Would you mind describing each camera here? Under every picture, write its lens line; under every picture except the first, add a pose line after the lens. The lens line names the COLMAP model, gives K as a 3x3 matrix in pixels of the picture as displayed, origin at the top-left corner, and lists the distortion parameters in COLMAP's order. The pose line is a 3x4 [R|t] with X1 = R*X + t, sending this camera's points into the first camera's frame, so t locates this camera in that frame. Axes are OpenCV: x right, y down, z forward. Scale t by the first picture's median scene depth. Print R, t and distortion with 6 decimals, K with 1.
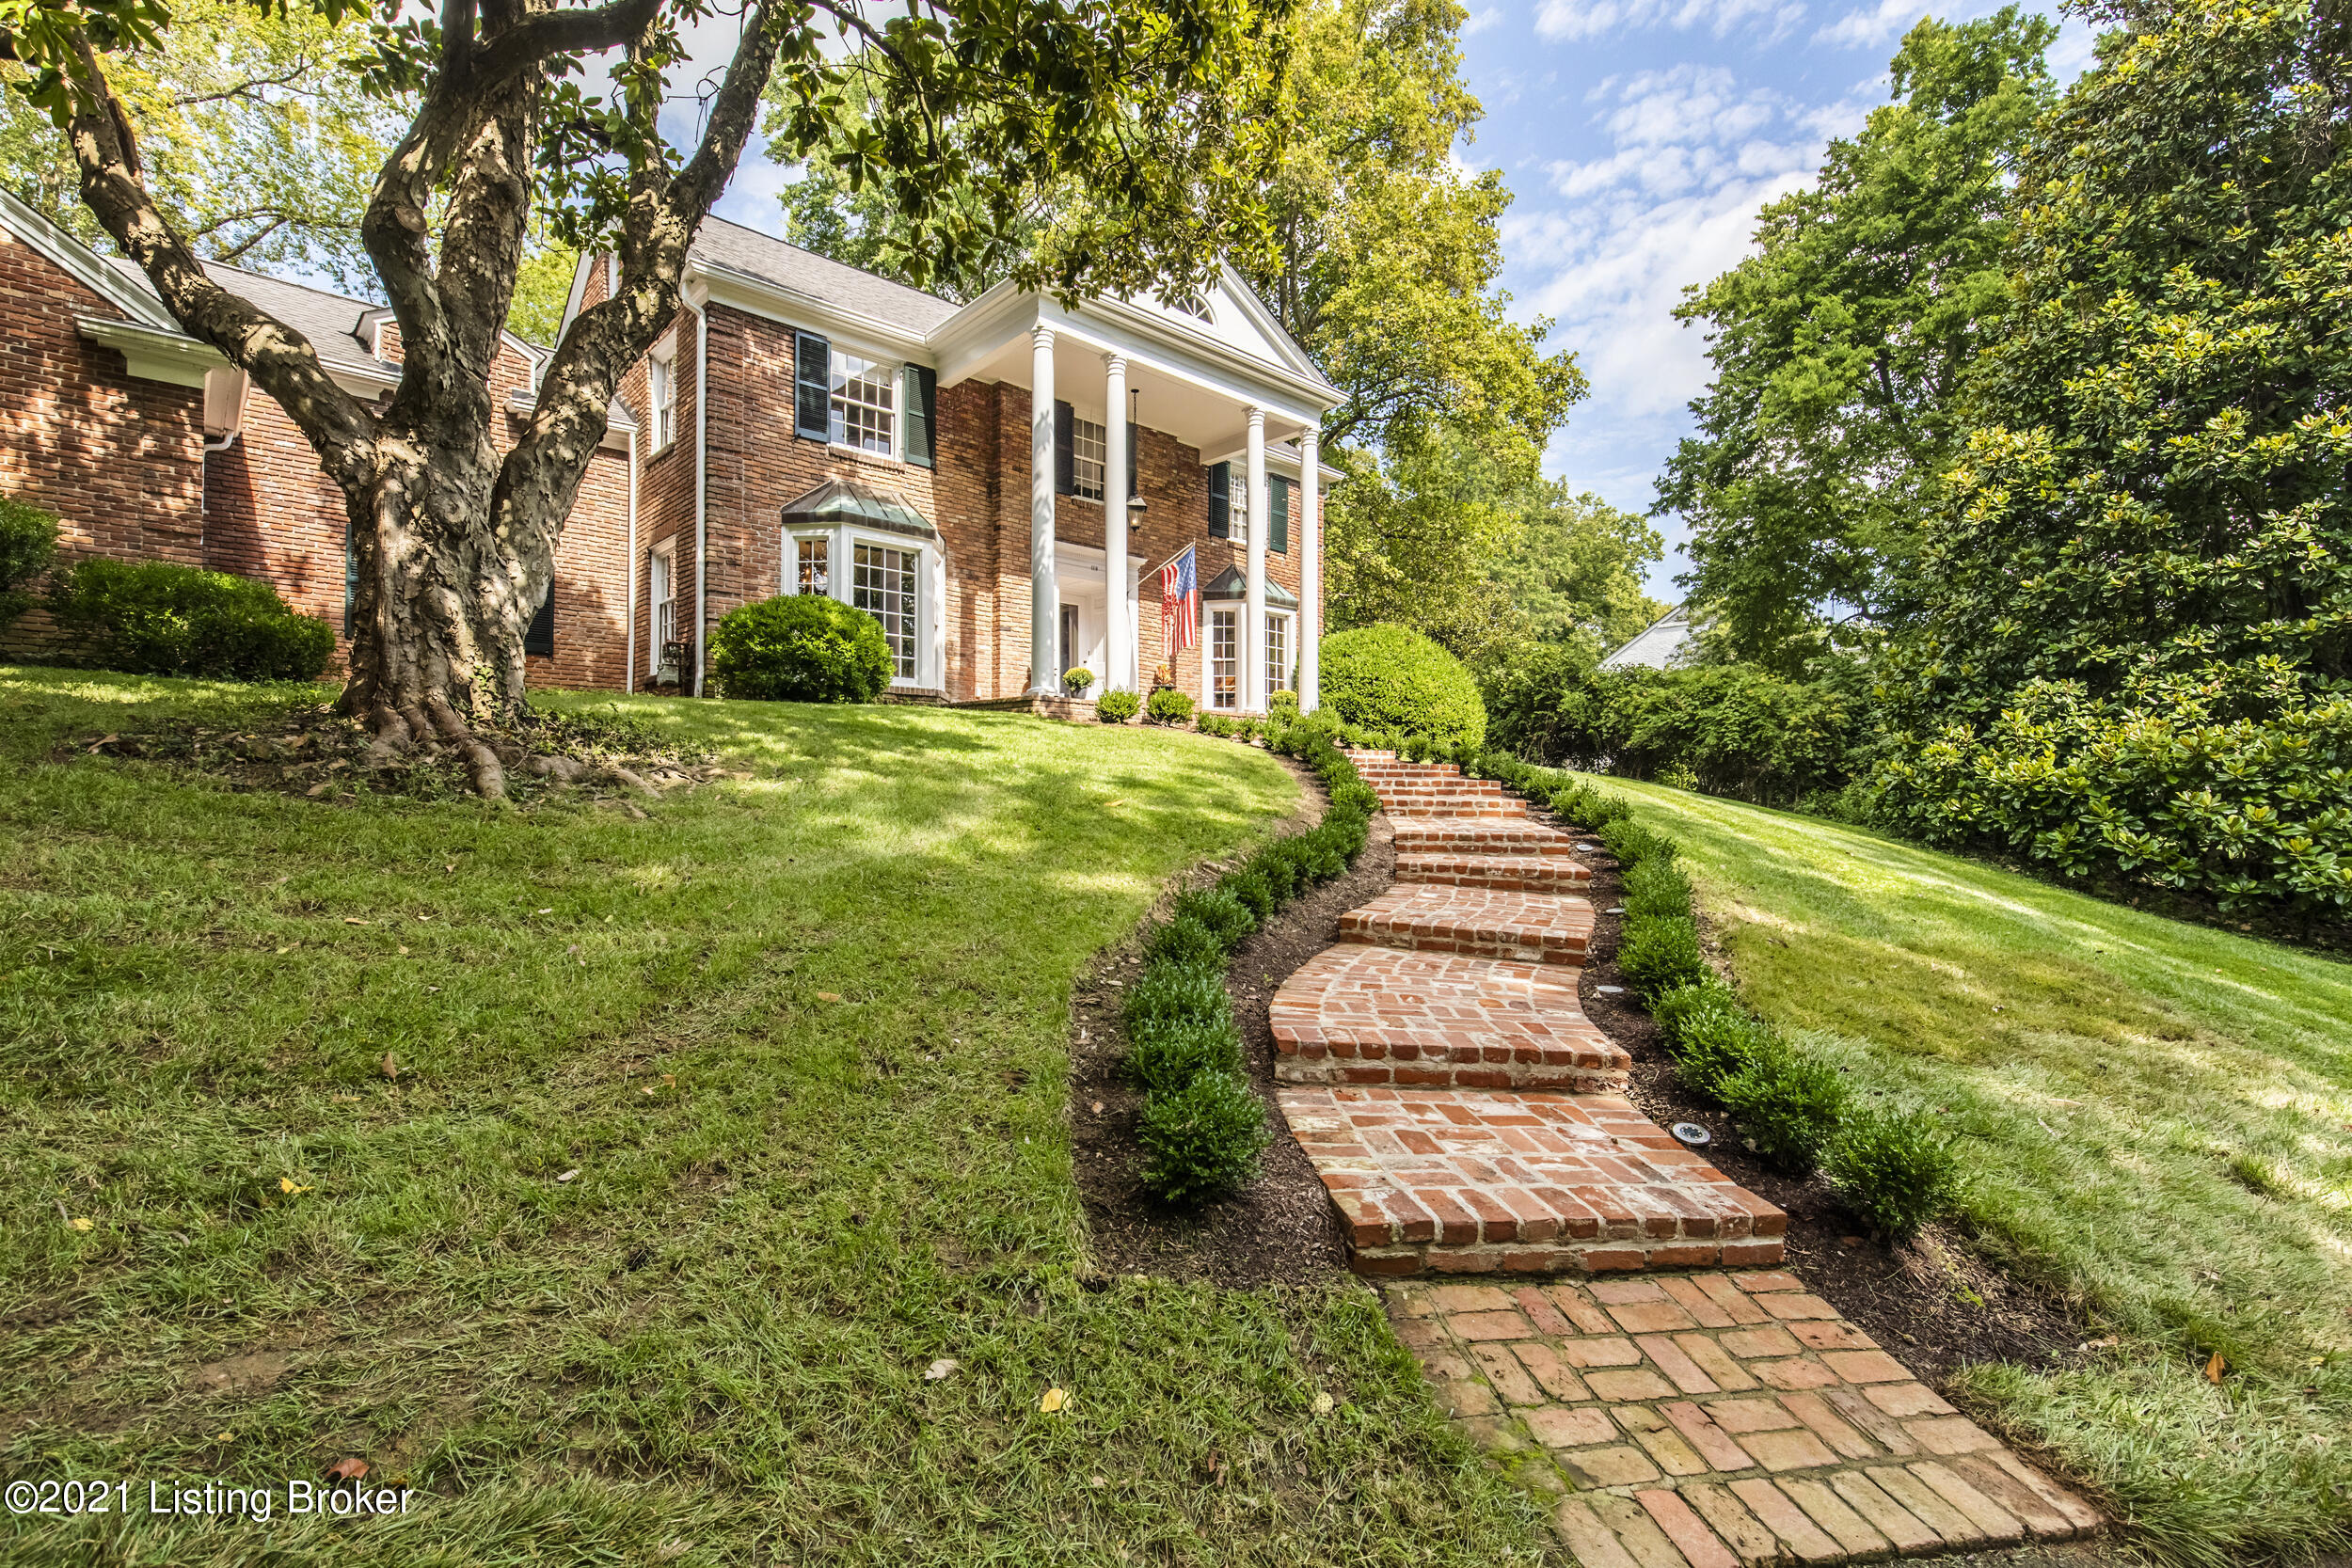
lens RADIAL K [[1139.3, 0, 1173.3], [0, 1139.3, 796.7], [0, 0, 1]] dist [-0.000804, -0.001230]
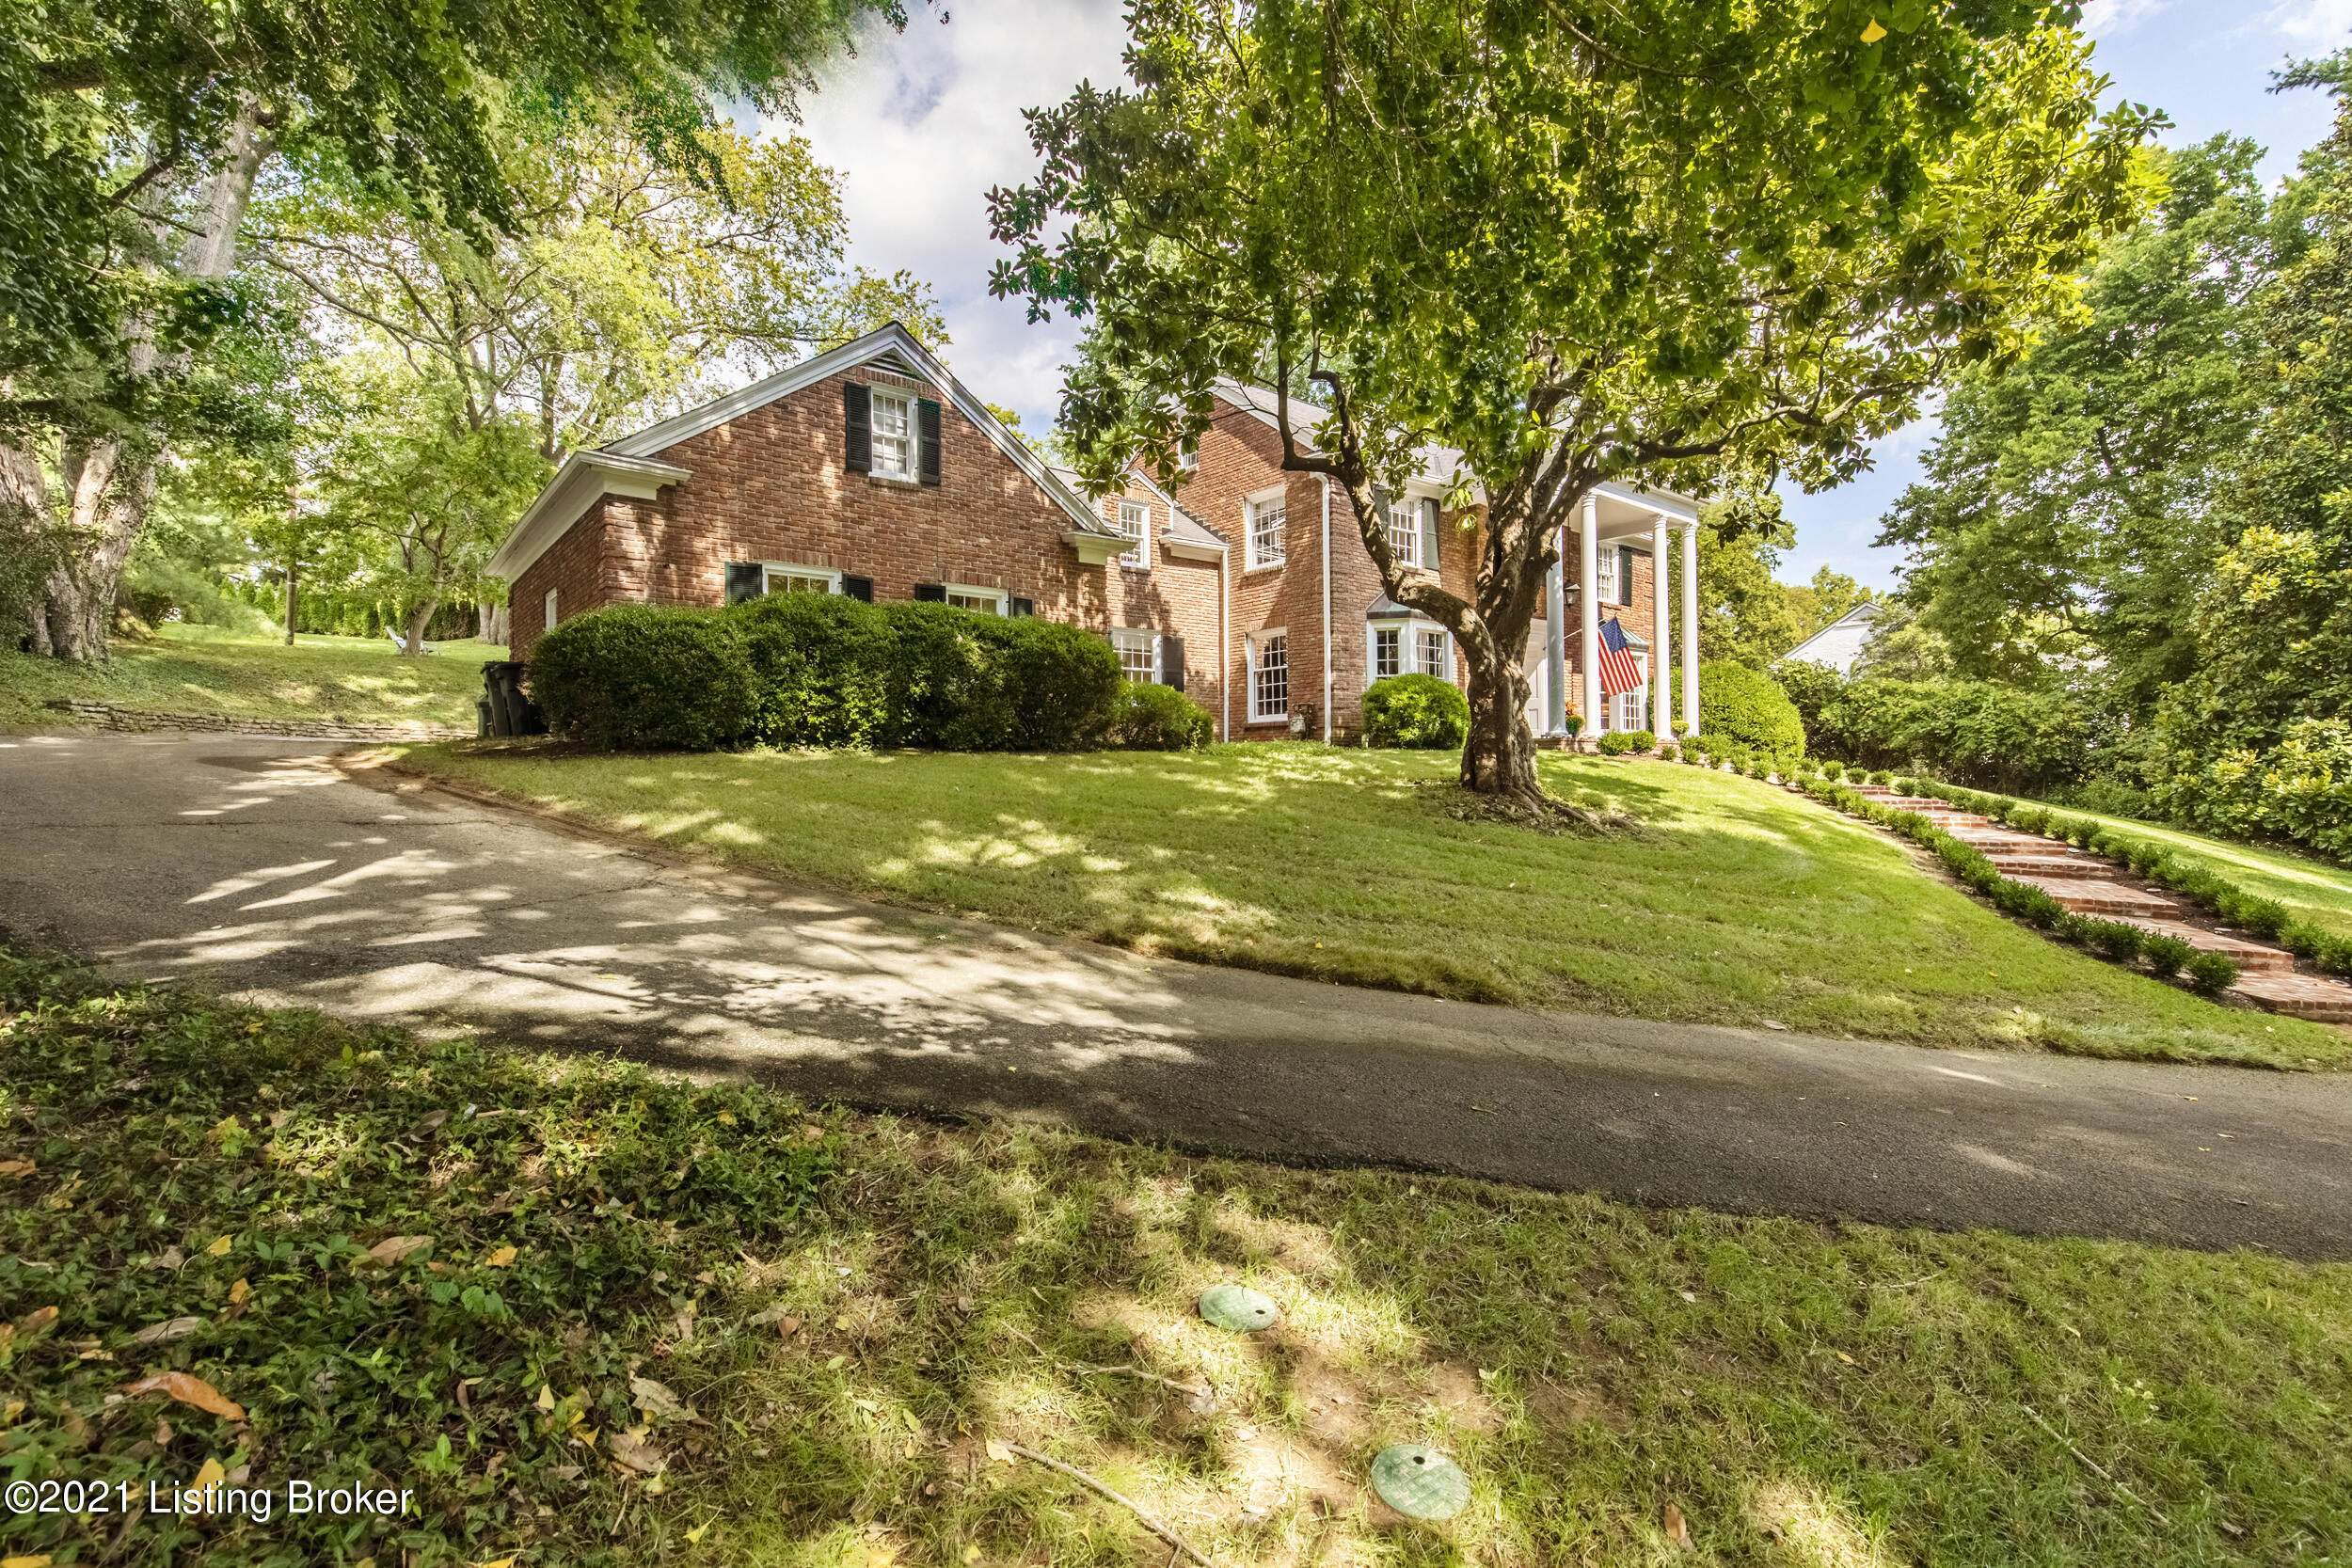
lens RADIAL K [[1102.0, 0, 1178.6], [0, 1102.0, 771.5], [0, 0, 1]] dist [0.005426, 0.000240]
pose [[0.997720, -0.012485, -0.066323, -0.465658], [0.012646, 0.999918, 0.002008, -0.050636], [0.066293, -0.002842, 0.997796, -0.389332]]
